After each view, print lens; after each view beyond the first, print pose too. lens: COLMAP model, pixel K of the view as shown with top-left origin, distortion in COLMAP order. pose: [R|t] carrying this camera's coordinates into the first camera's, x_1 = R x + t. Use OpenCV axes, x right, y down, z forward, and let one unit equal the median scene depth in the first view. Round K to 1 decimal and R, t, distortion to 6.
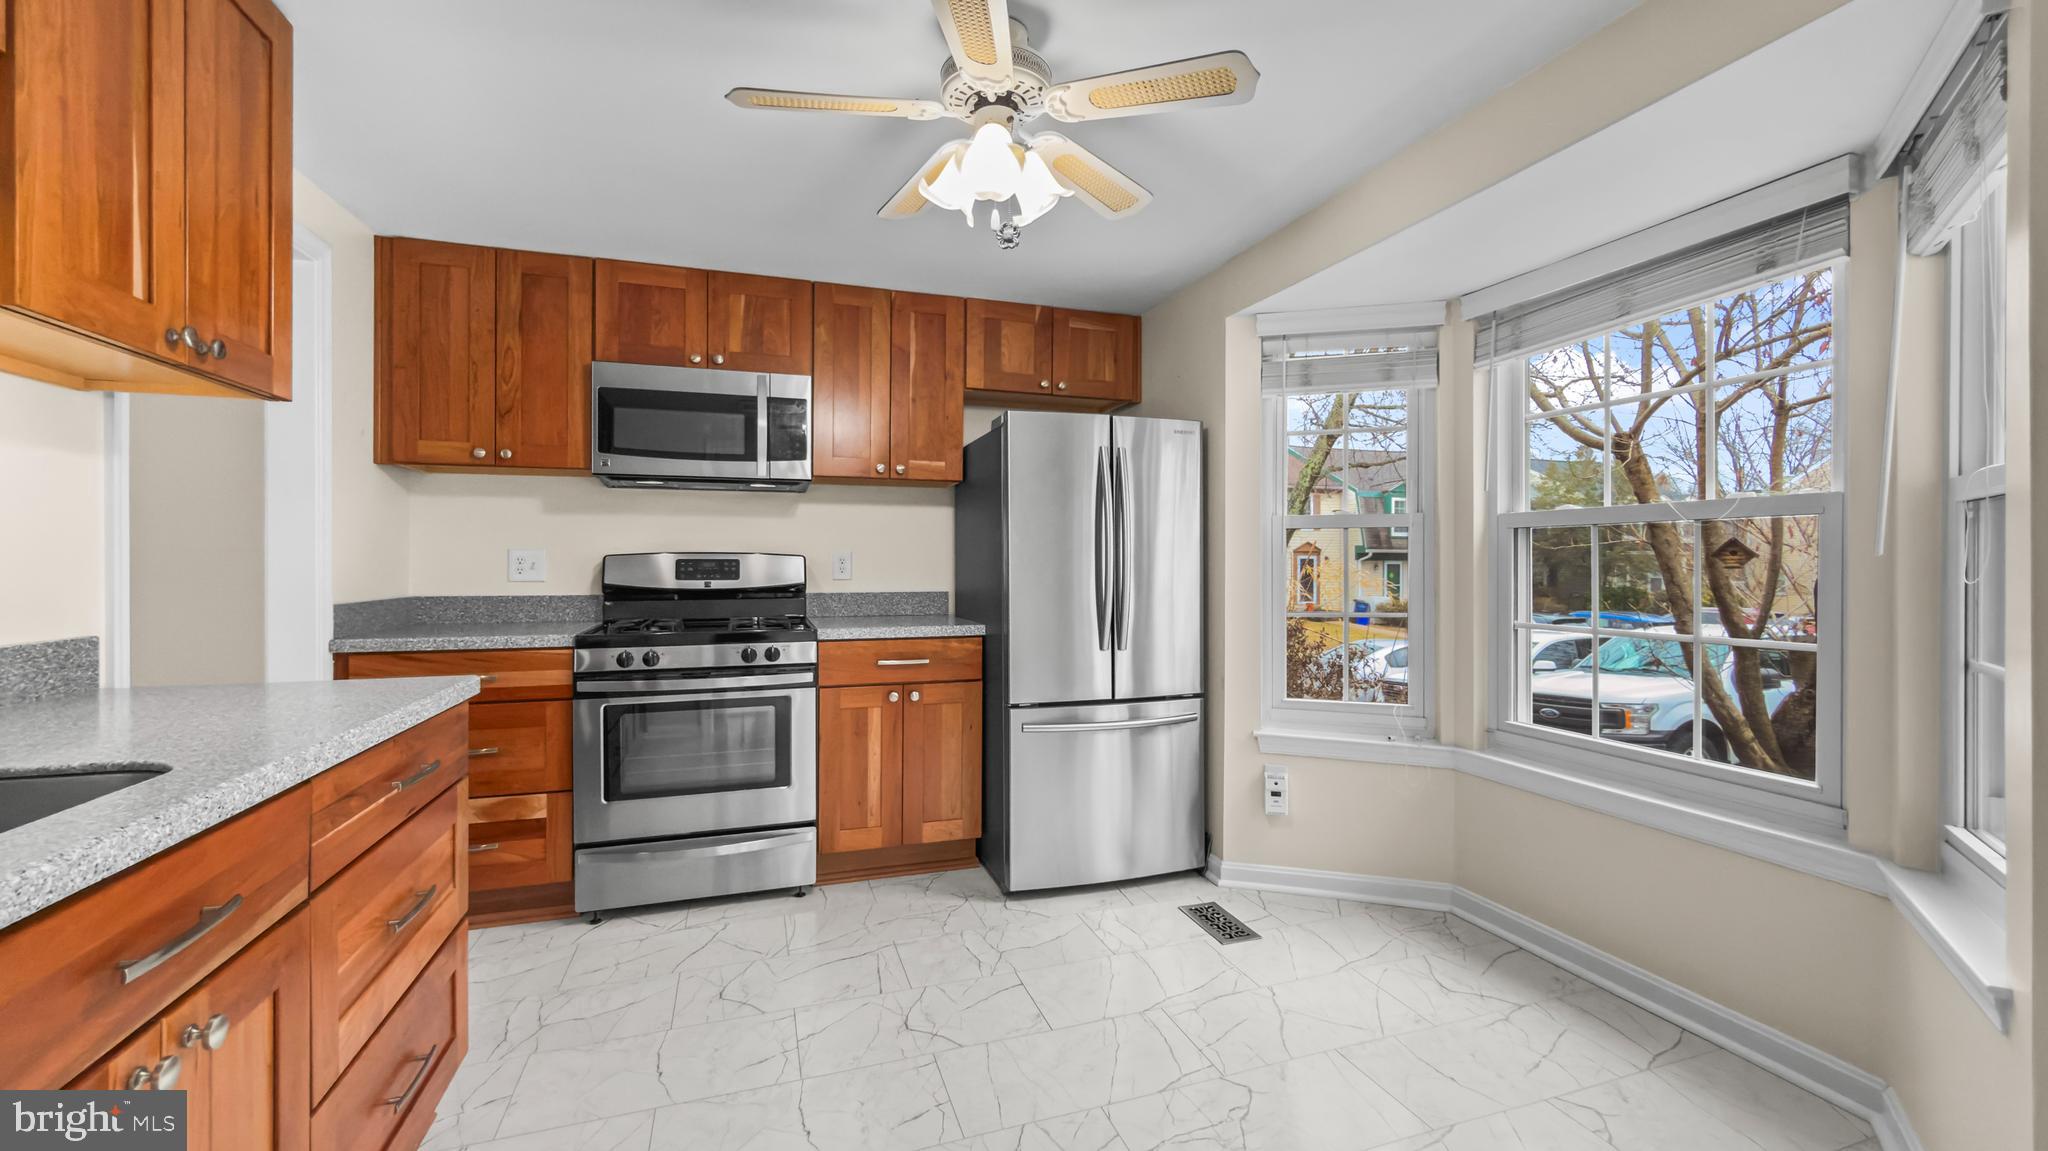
lens RADIAL K [[839.8, 0, 1029.1], [0, 839.8, 571.7], [0, 0, 1]] dist [-0.000915, -0.000733]
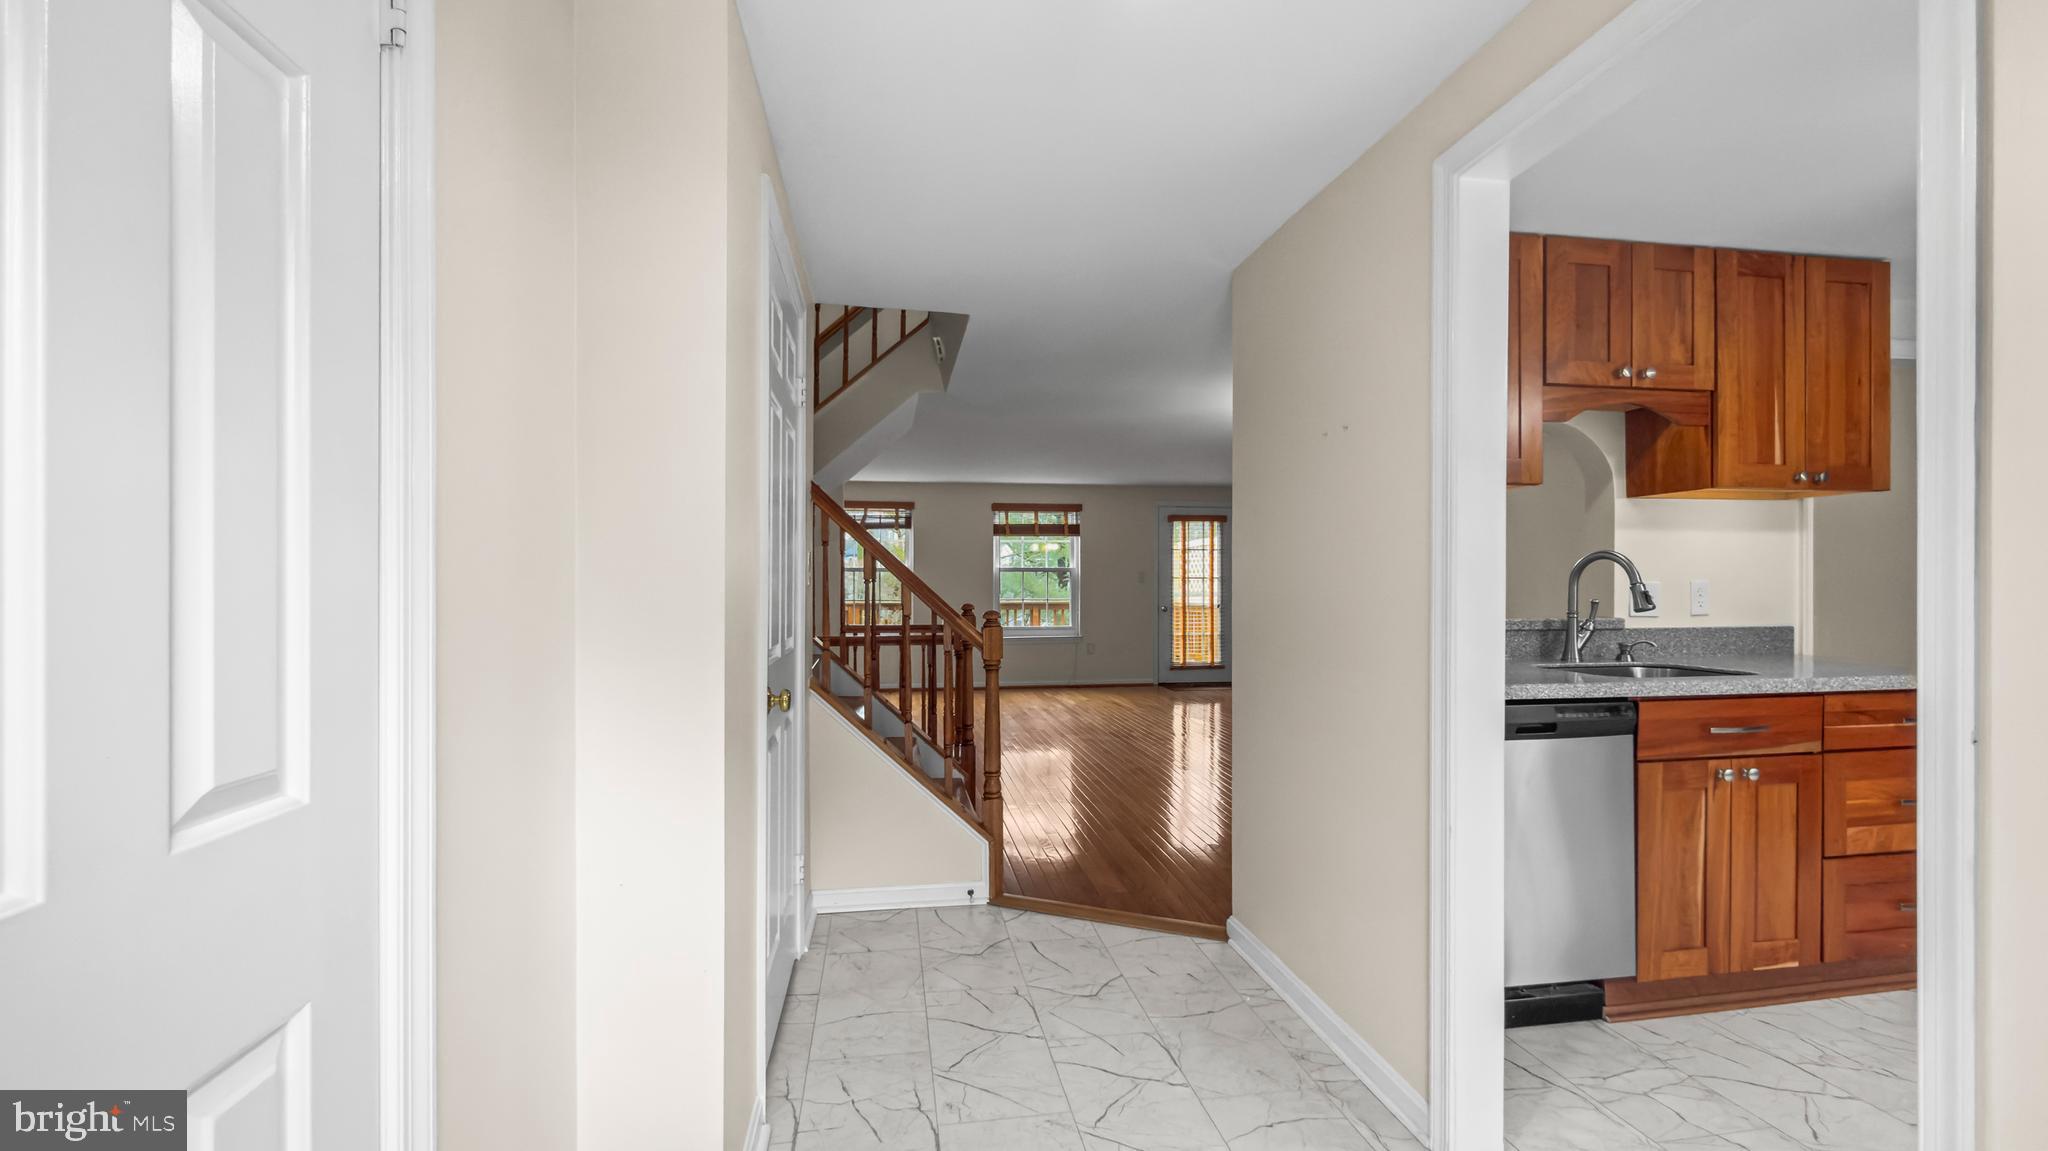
lens RADIAL K [[845.0, 0, 1032.9], [0, 845.0, 589.7], [0, 0, 1]] dist [-0.030474, -0.000579]
pose [[-0.146781, 0.005224, -0.989155, 0.521192], [-0.004844, 0.999970, 0.006000, -0.004432], [0.989157, 0.005672, -0.146751, -0.228971]]
